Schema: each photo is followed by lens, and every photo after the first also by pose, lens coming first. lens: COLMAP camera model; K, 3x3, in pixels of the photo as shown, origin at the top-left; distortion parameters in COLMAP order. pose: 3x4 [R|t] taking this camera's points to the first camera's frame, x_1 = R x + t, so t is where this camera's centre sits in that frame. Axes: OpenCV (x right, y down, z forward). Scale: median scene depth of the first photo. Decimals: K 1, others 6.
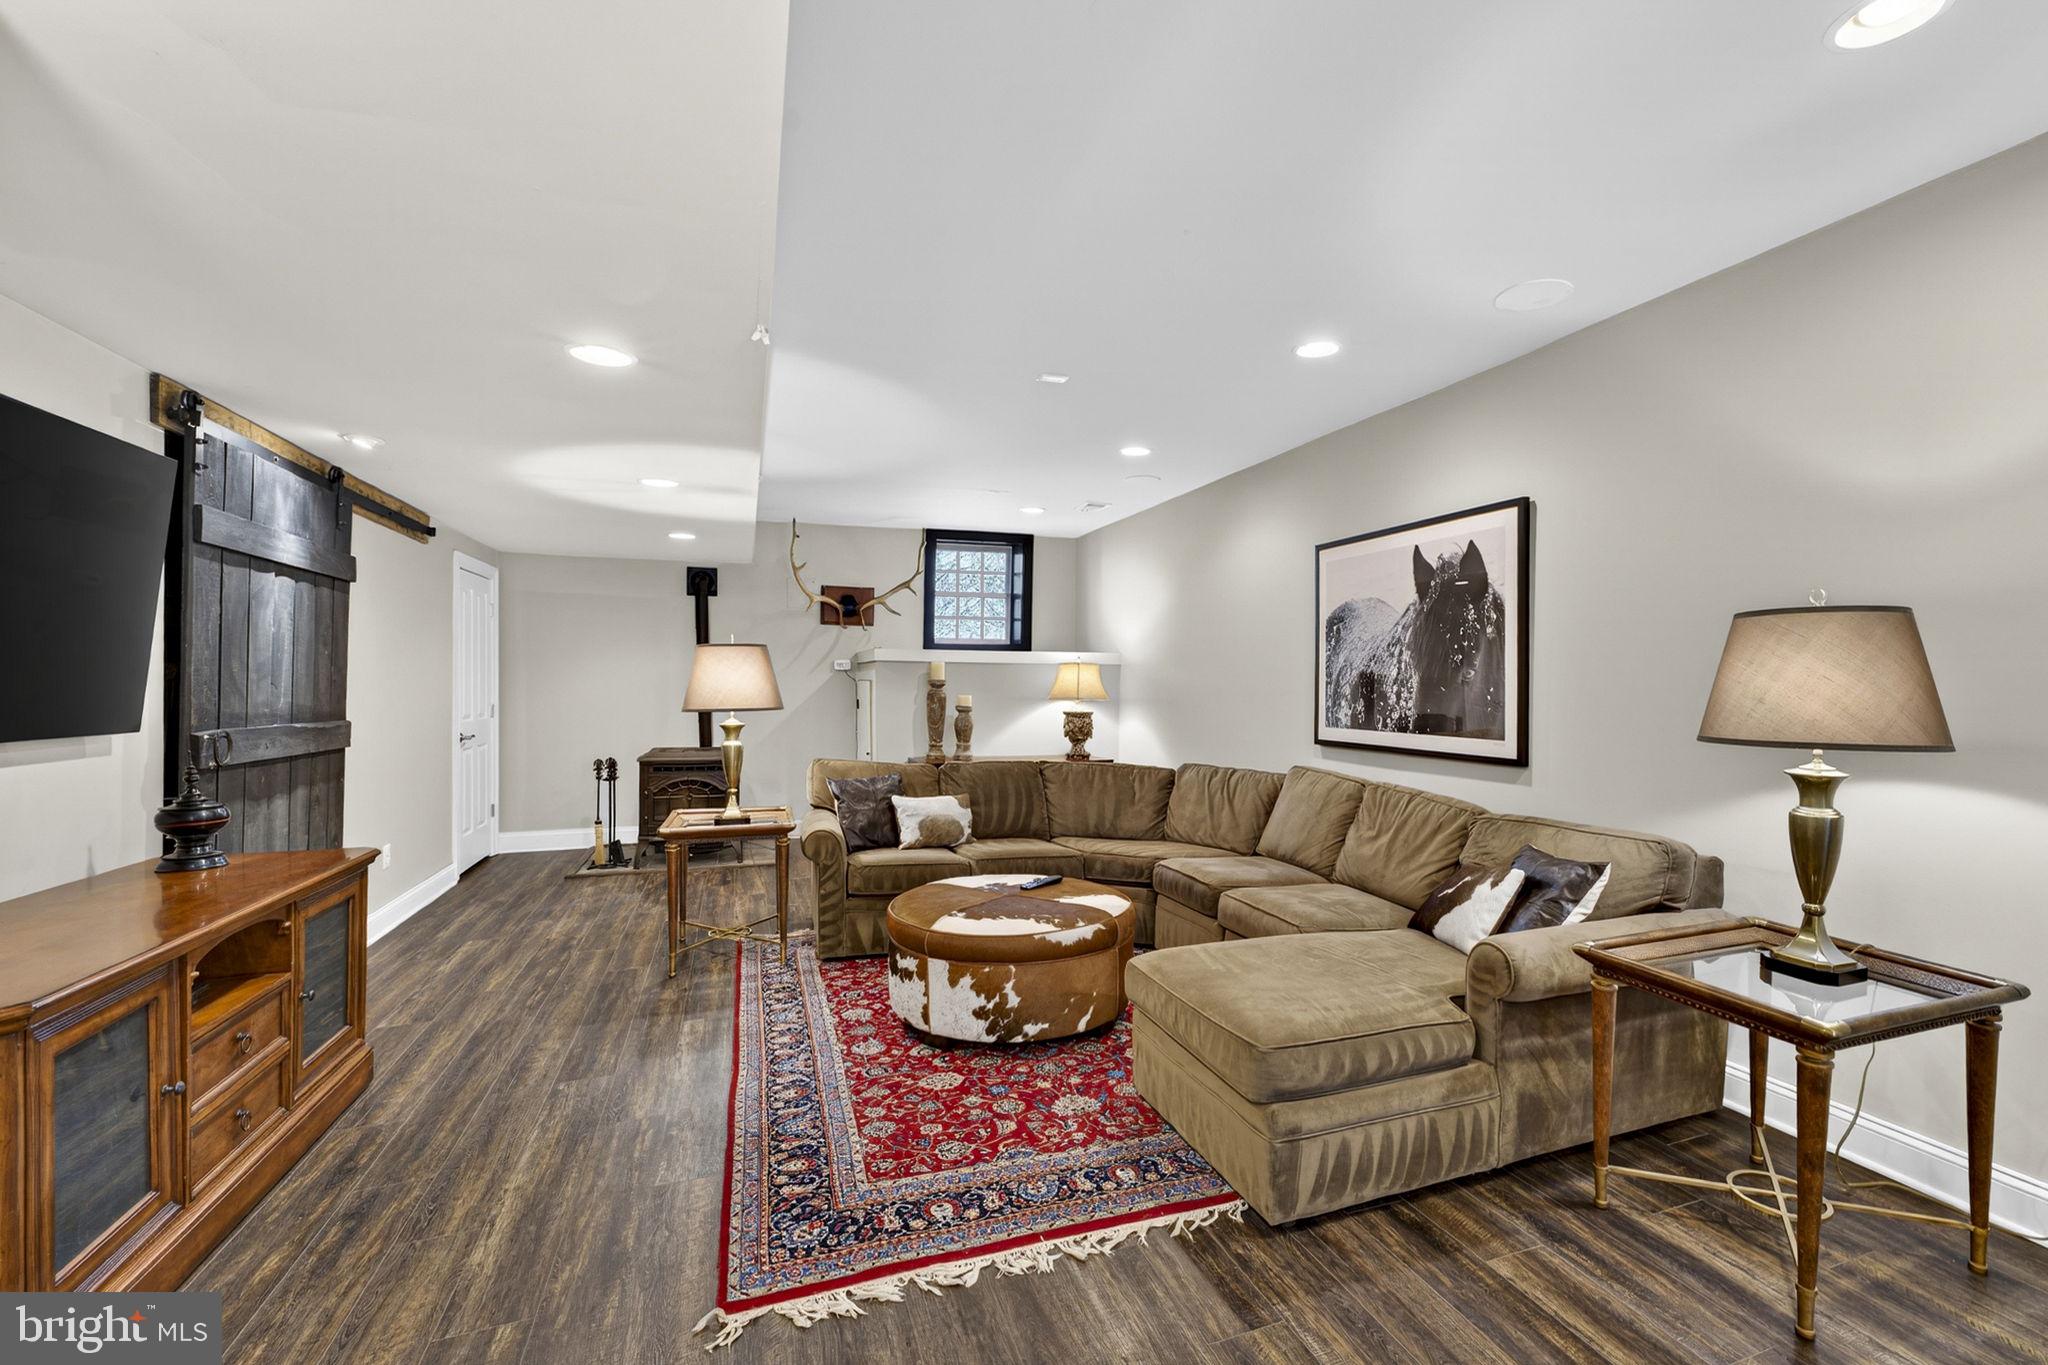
lens RADIAL K [[878.4, 0, 1022.5], [0, 878.4, 697.5], [0, 0, 1]] dist [0.001351, 0.000386]
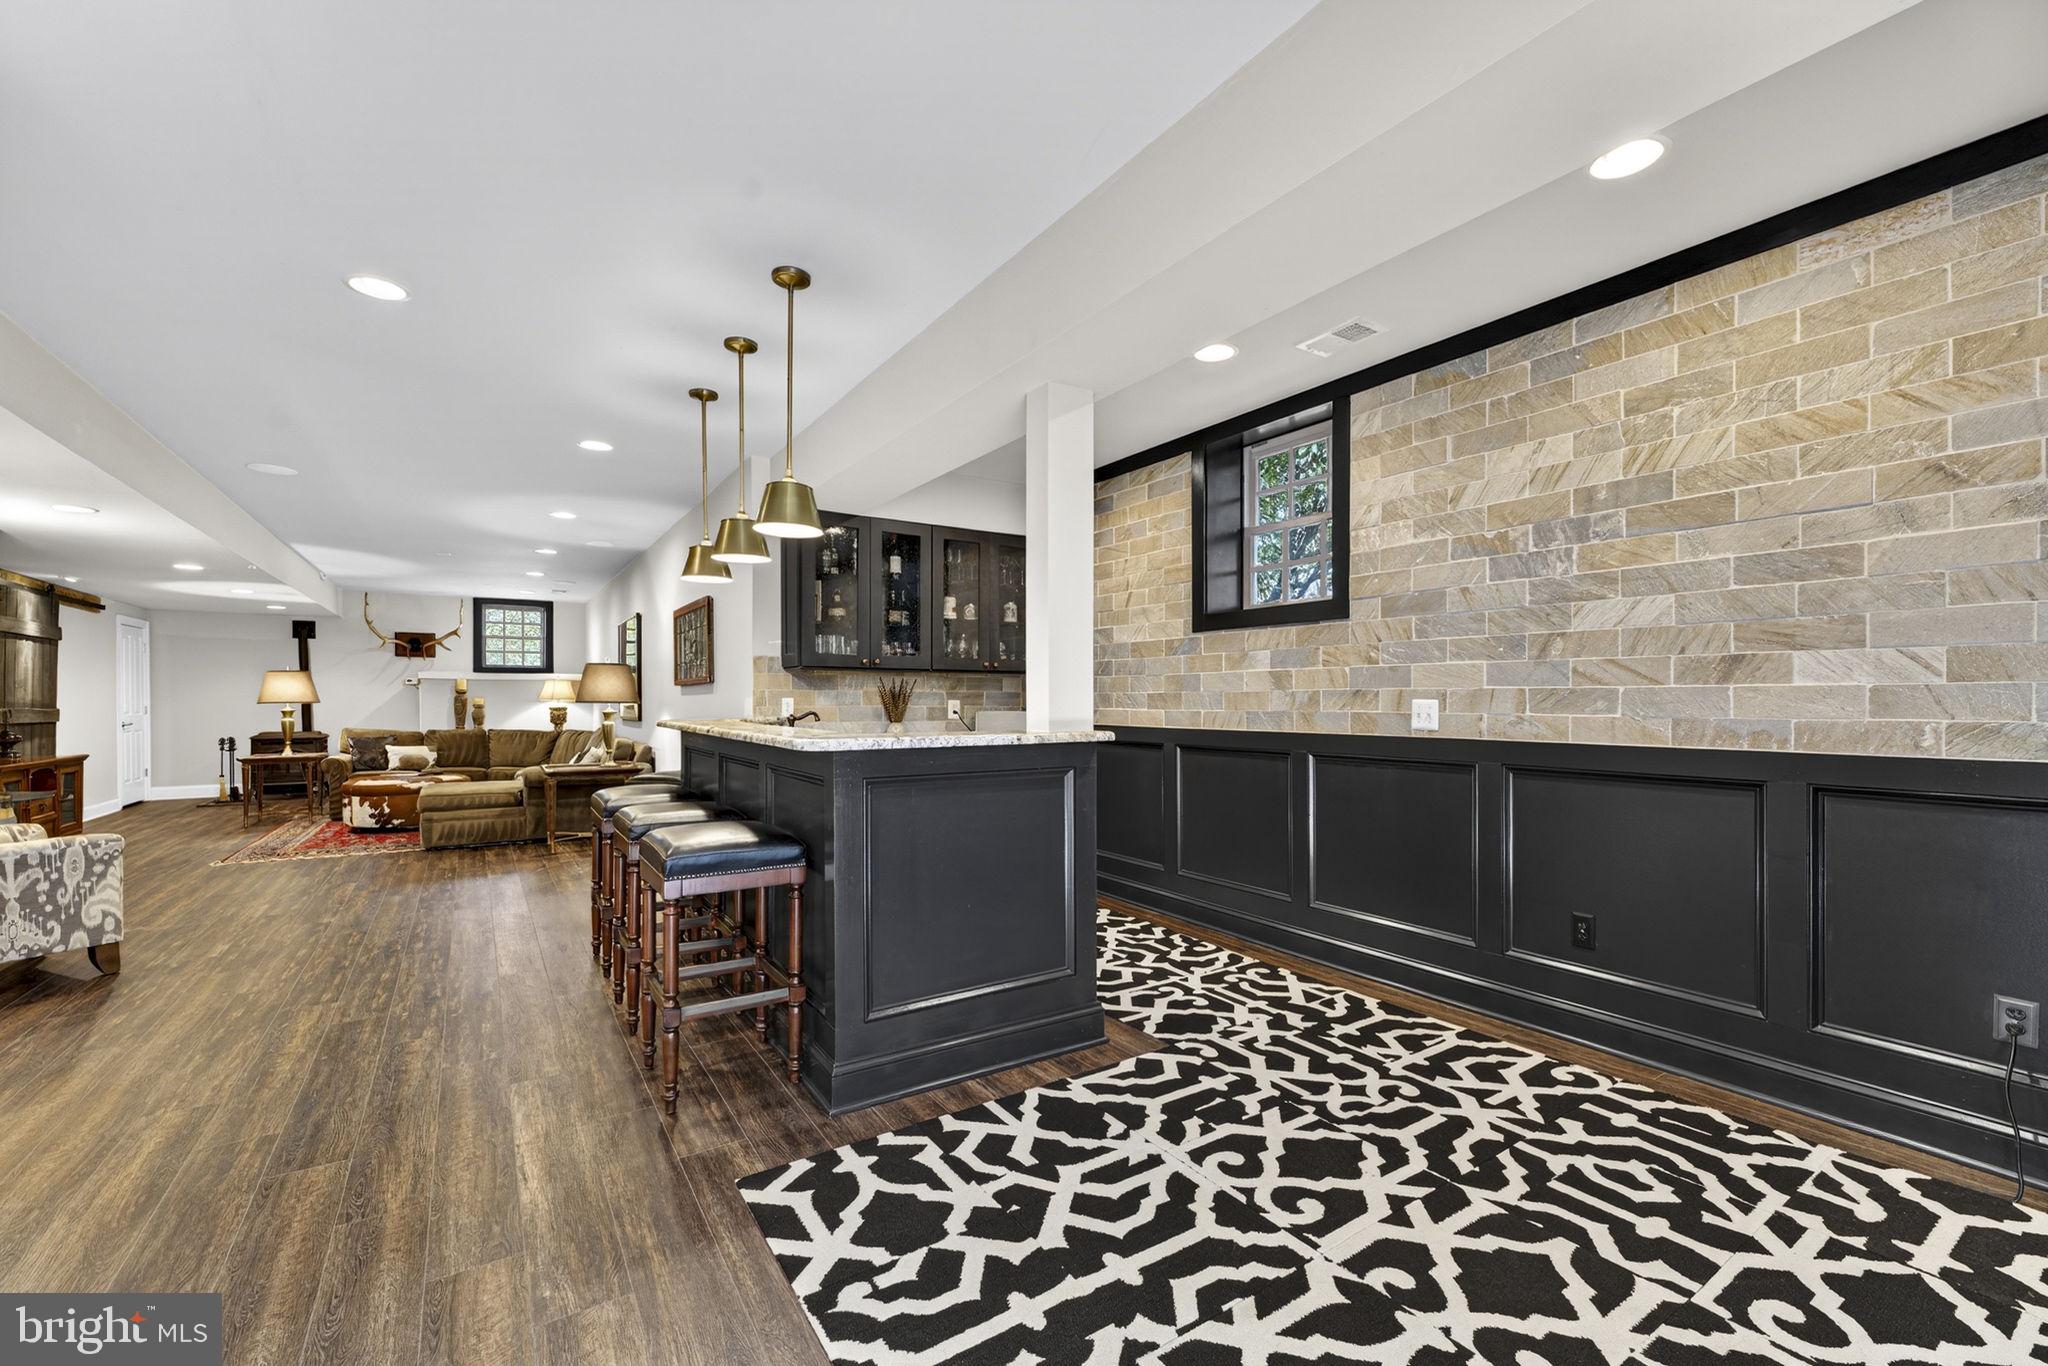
lens RADIAL K [[889.8, 0, 1062.0], [0, 889.8, 704.2], [0, 0, 1]] dist [-0.007983, -0.000622]
pose [[0.967103, -0.008364, 0.254247, 1.081773], [0.011113, 0.999894, -0.009376, 0.068439], [-0.254141, 0.011893, 0.967094, -1.753096]]
